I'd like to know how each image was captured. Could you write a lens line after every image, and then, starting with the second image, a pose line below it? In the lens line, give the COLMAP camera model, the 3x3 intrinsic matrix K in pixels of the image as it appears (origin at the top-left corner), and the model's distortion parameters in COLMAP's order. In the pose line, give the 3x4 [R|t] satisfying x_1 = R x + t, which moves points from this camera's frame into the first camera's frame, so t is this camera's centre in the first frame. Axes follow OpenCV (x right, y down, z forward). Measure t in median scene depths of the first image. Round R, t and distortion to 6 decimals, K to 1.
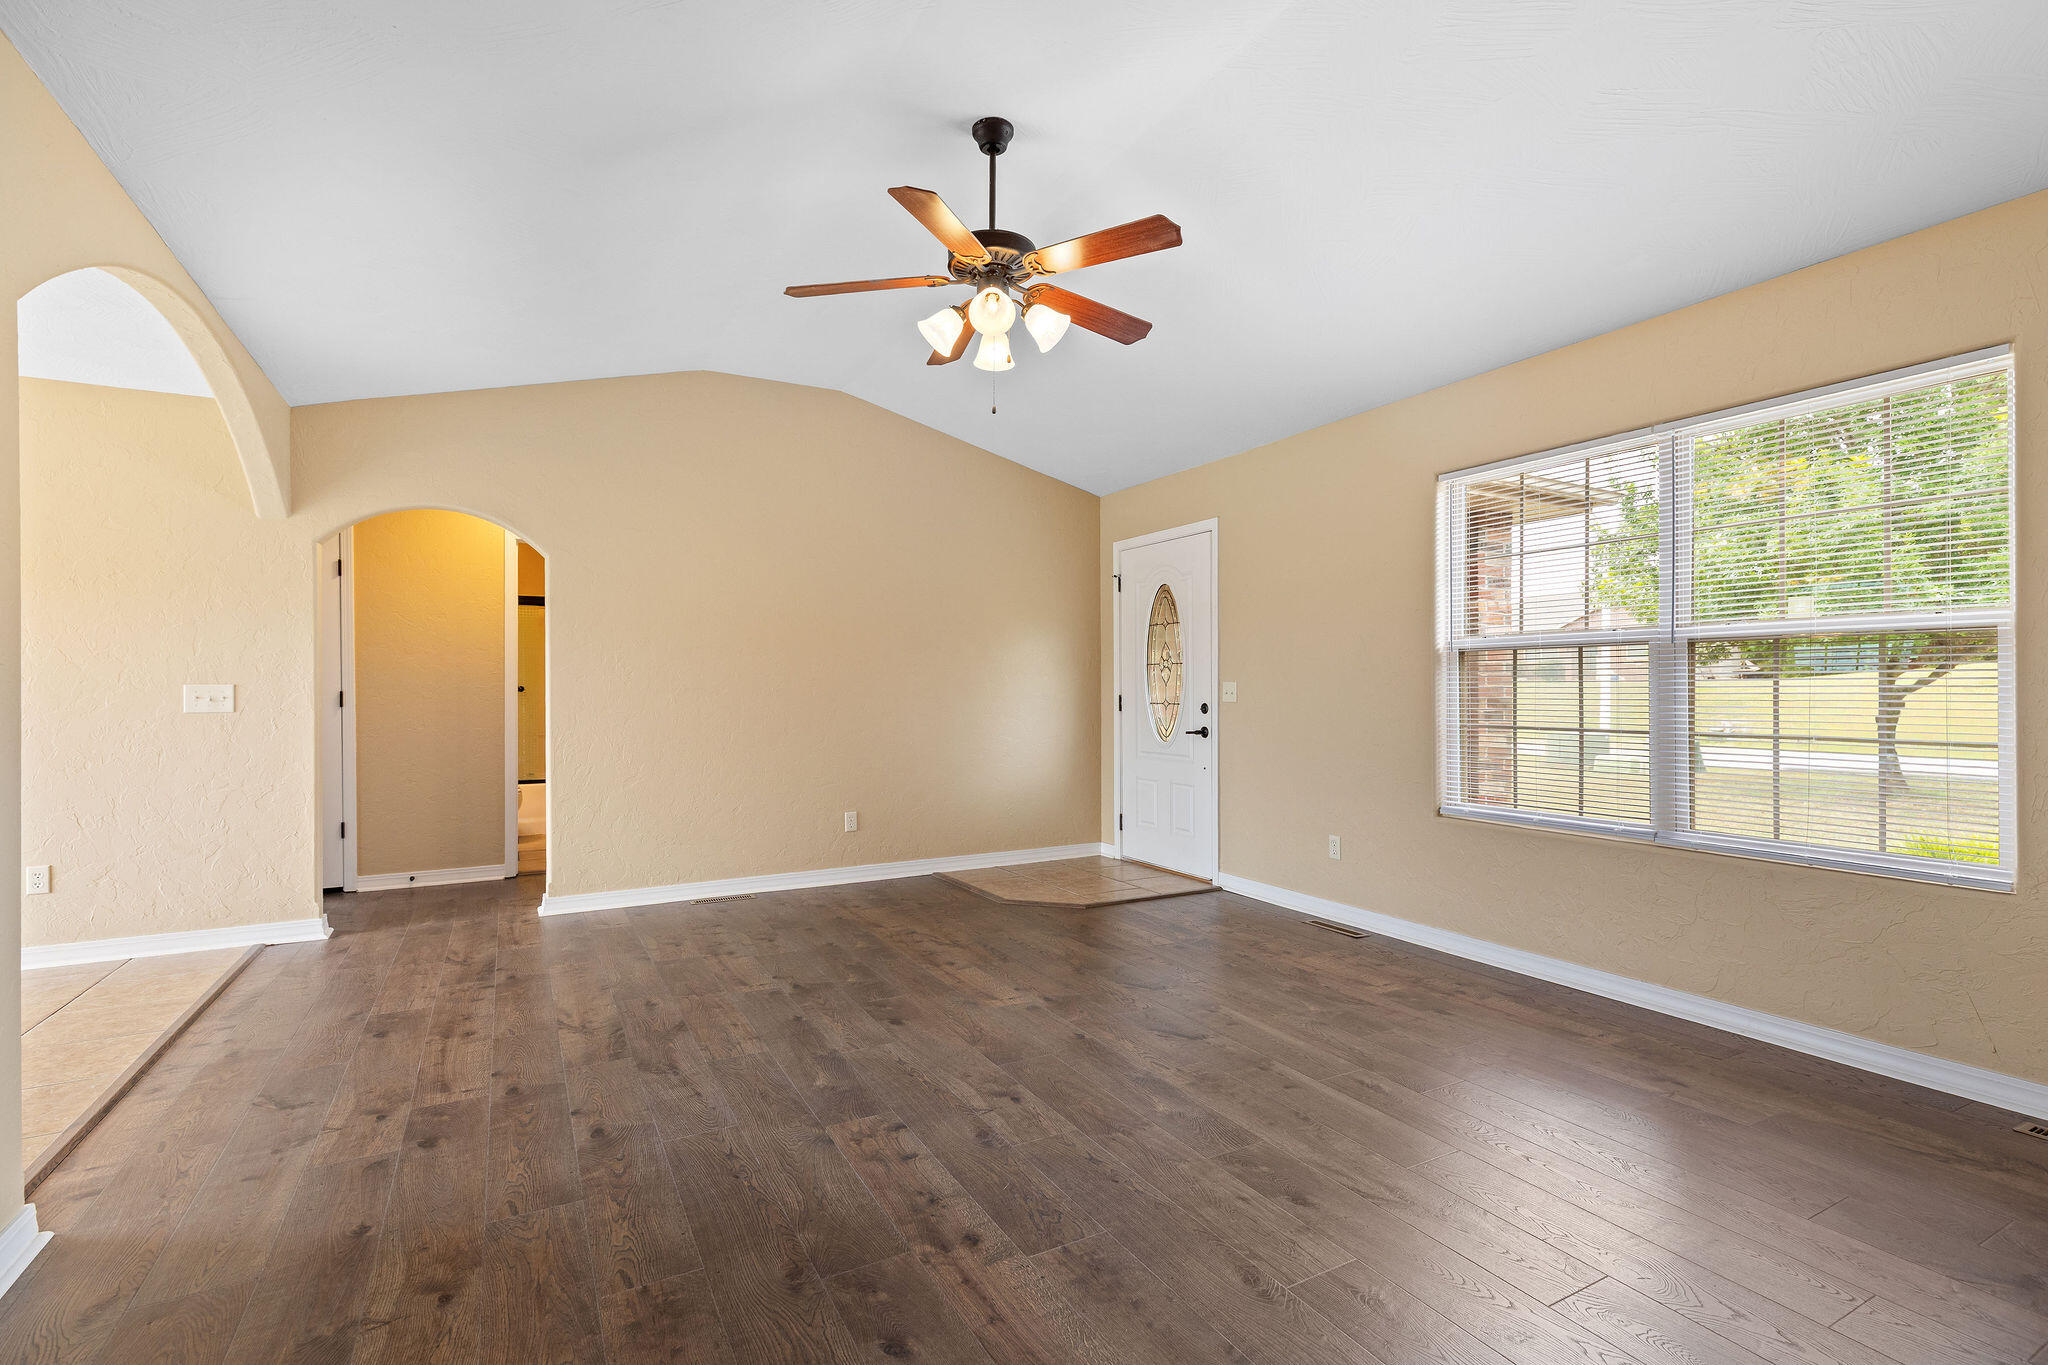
lens RADIAL K [[935.6, 0, 1020.5], [0, 935.6, 685.9], [0, 0, 1]] dist [0.006810, -0.001225]
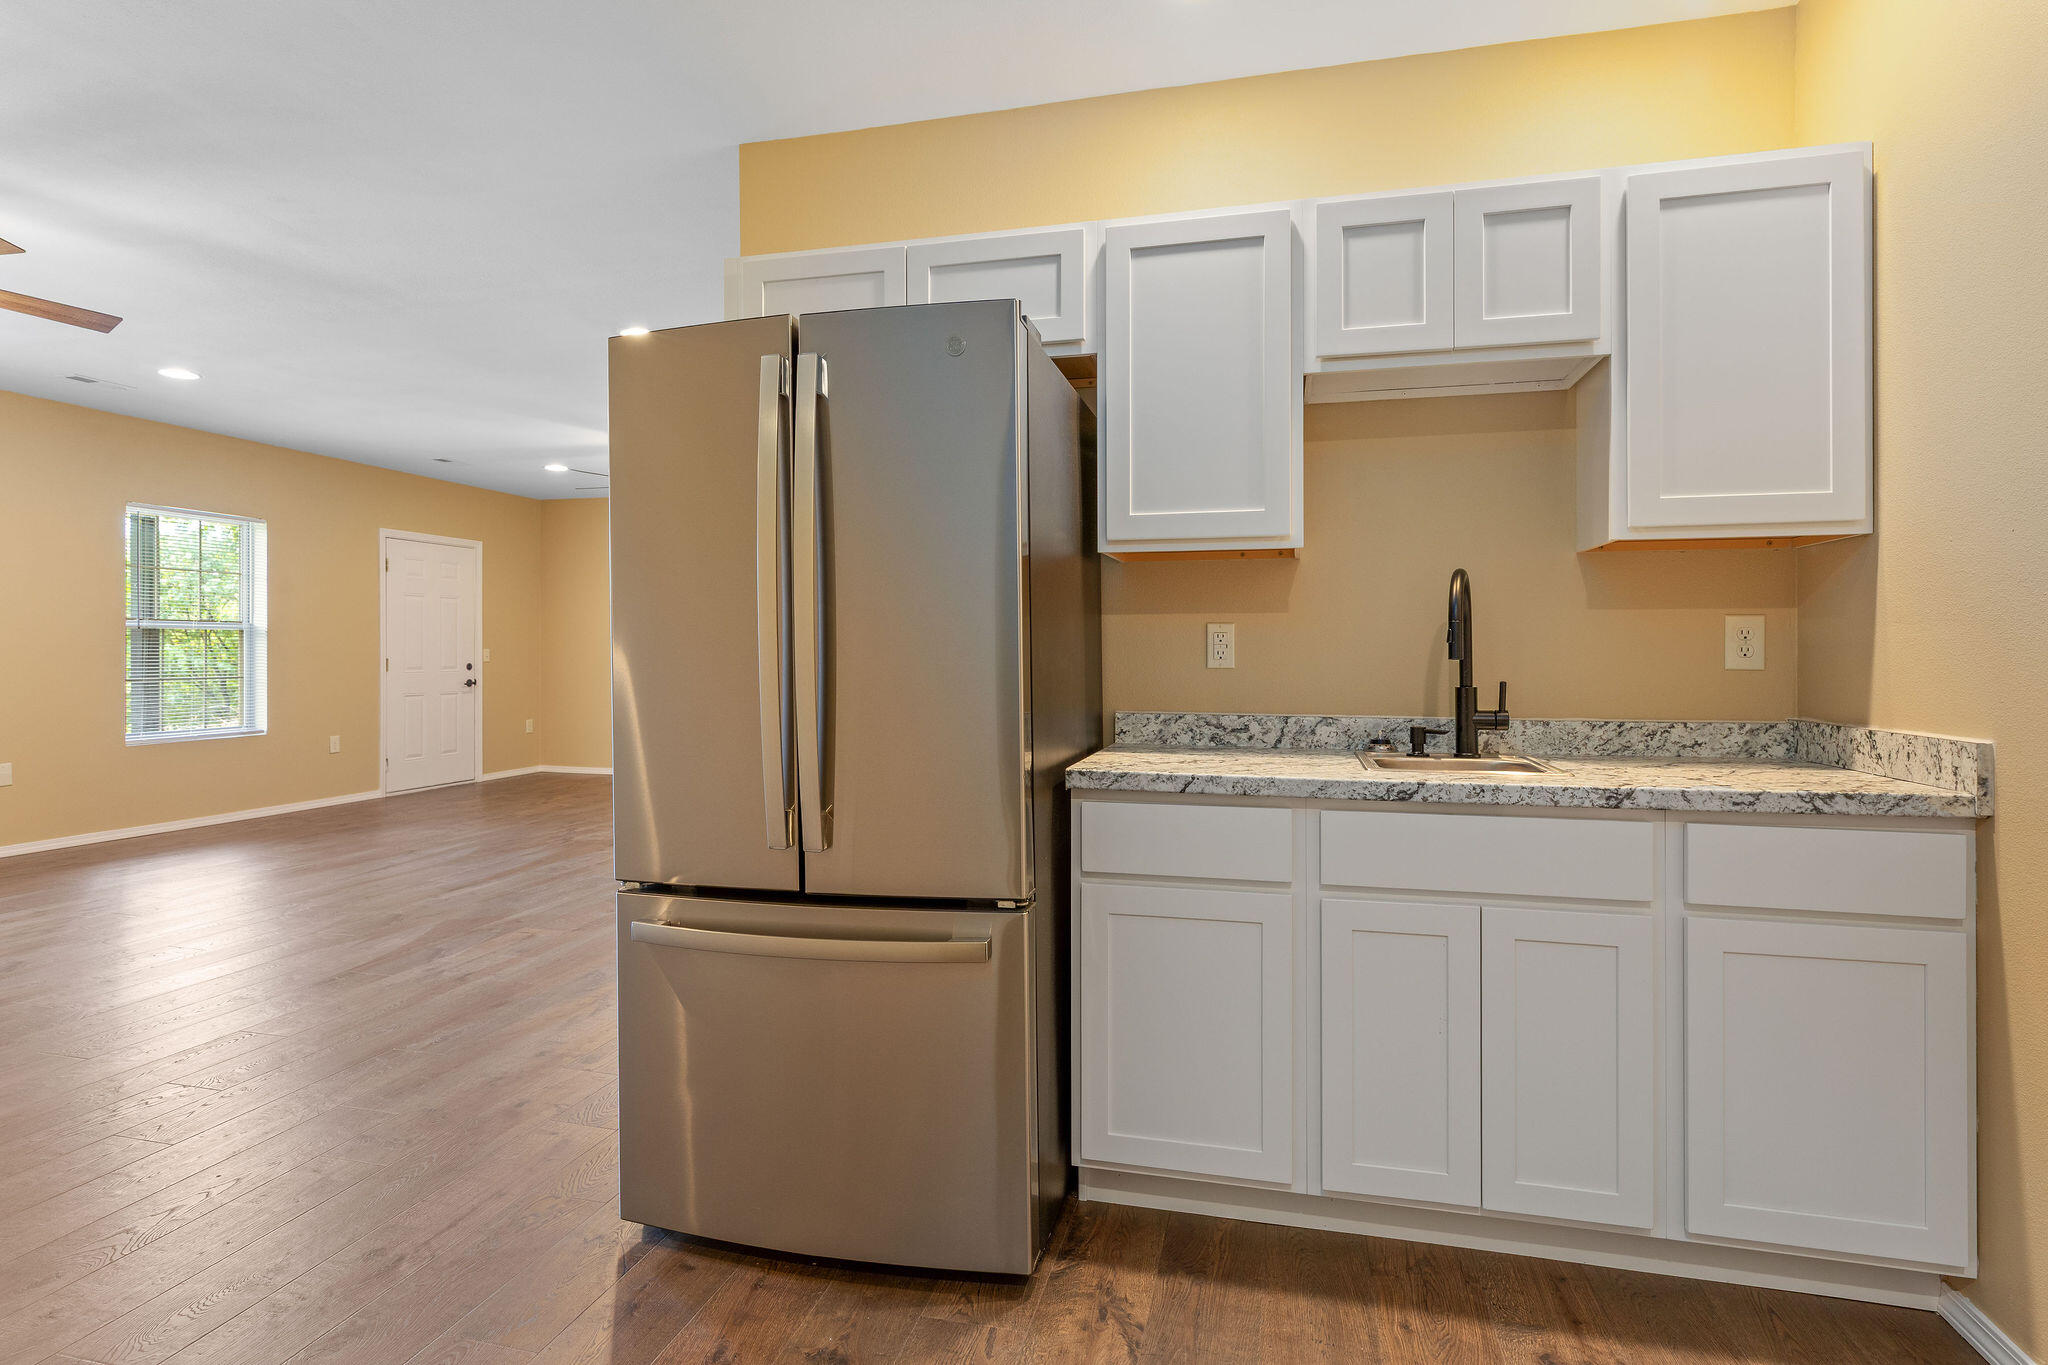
lens RADIAL K [[1084.3, 0, 1011.7], [0, 1084.3, 655.7], [0, 0, 1]] dist [-0.003005, 0.001106]
pose [[-0.741641, -0.003927, 0.670785, -3.260663], [-0.002862, 0.999992, 0.002690, -0.001421], [-0.670790, 0.000075, -0.741647, 3.485611]]
